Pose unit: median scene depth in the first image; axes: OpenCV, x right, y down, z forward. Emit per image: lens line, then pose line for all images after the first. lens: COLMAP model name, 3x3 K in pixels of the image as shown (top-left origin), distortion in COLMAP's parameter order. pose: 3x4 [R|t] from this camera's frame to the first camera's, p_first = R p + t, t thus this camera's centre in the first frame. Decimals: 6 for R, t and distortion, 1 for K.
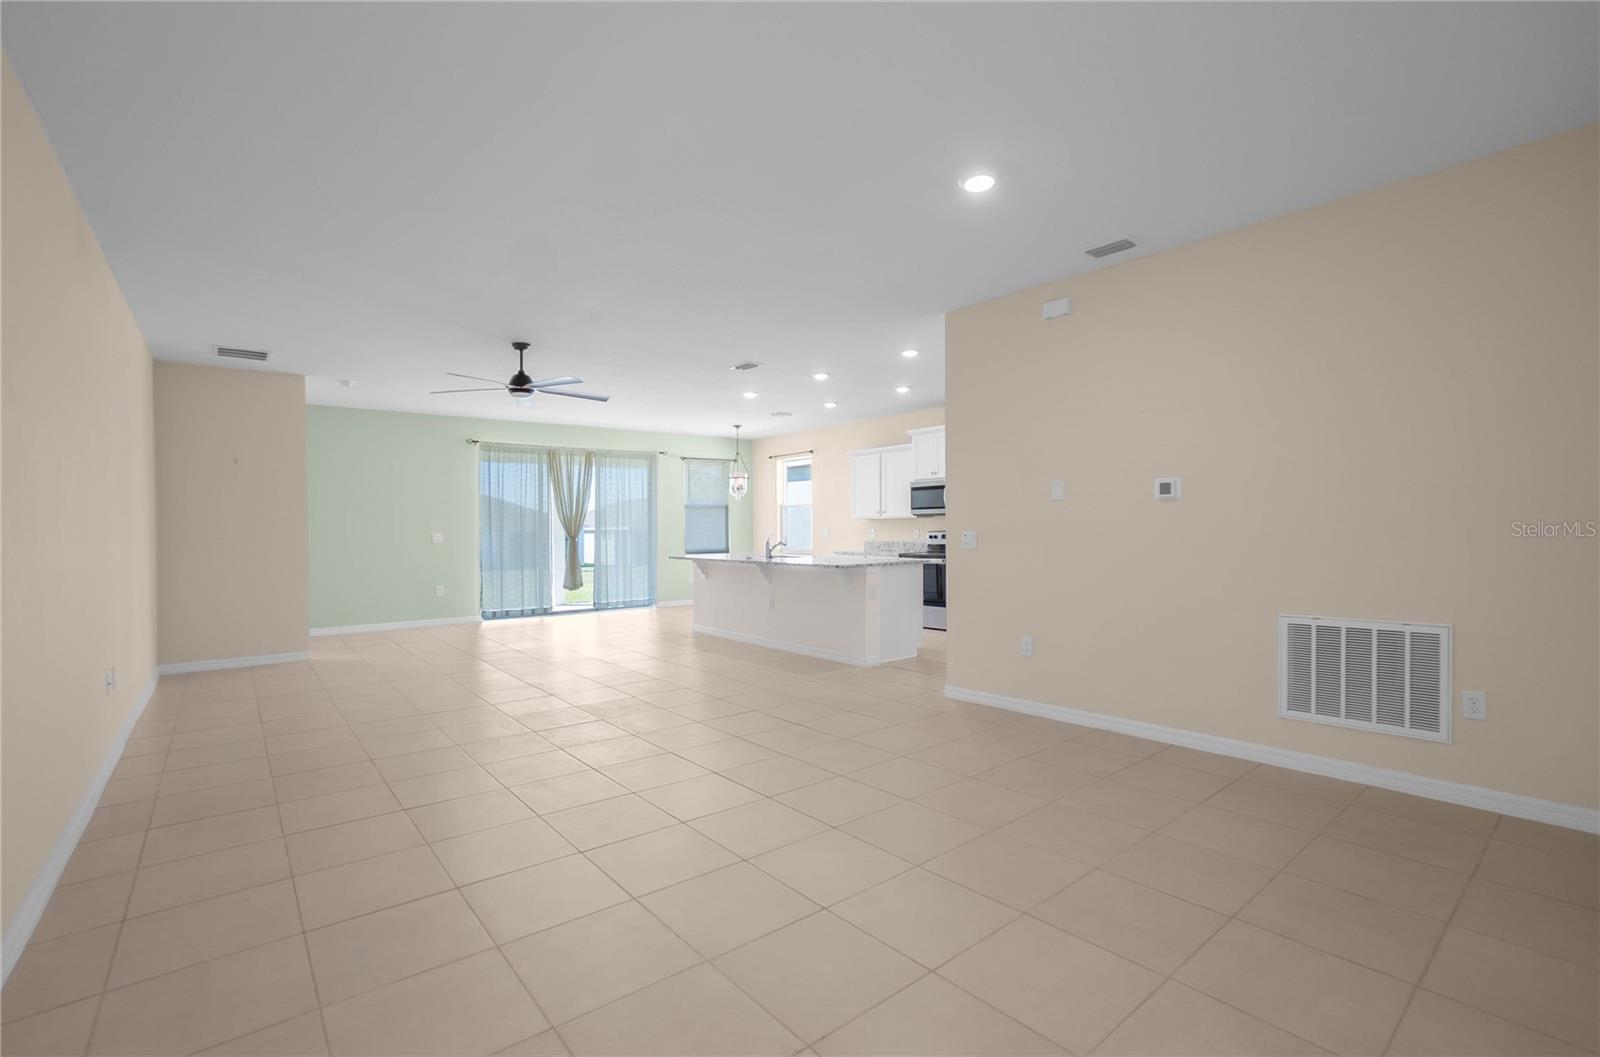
lens RADIAL K [[763.5, 0, 800.0], [0, 763.5, 528.5], [0, 0, 1]] dist [-0.001130, -0.000072]
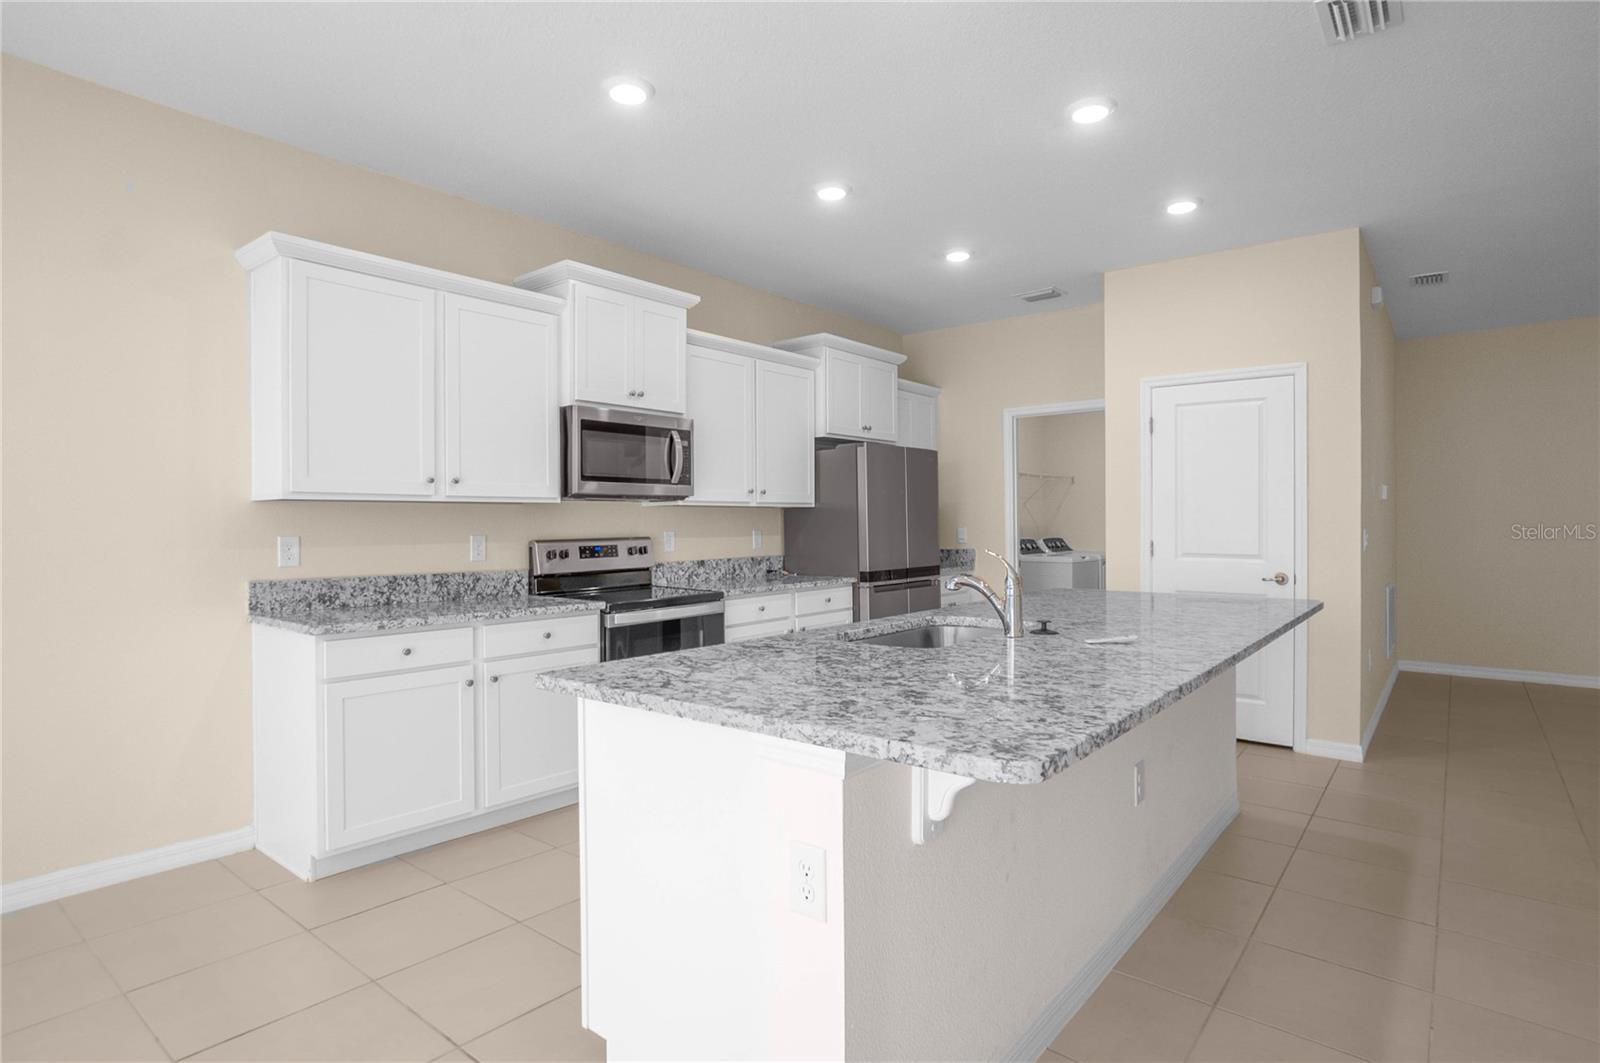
lens RADIAL K [[847.0, 0, 794.9], [0, 847.0, 531.5], [0, 0, 1]] dist [0.000569, -0.000122]
pose [[-0.205791, 0.002547, 0.978593, -0.259136], [0.010506, 0.999945, -0.000393, 0.001044], [-0.978540, 0.010200, -0.205806, 0.938638]]
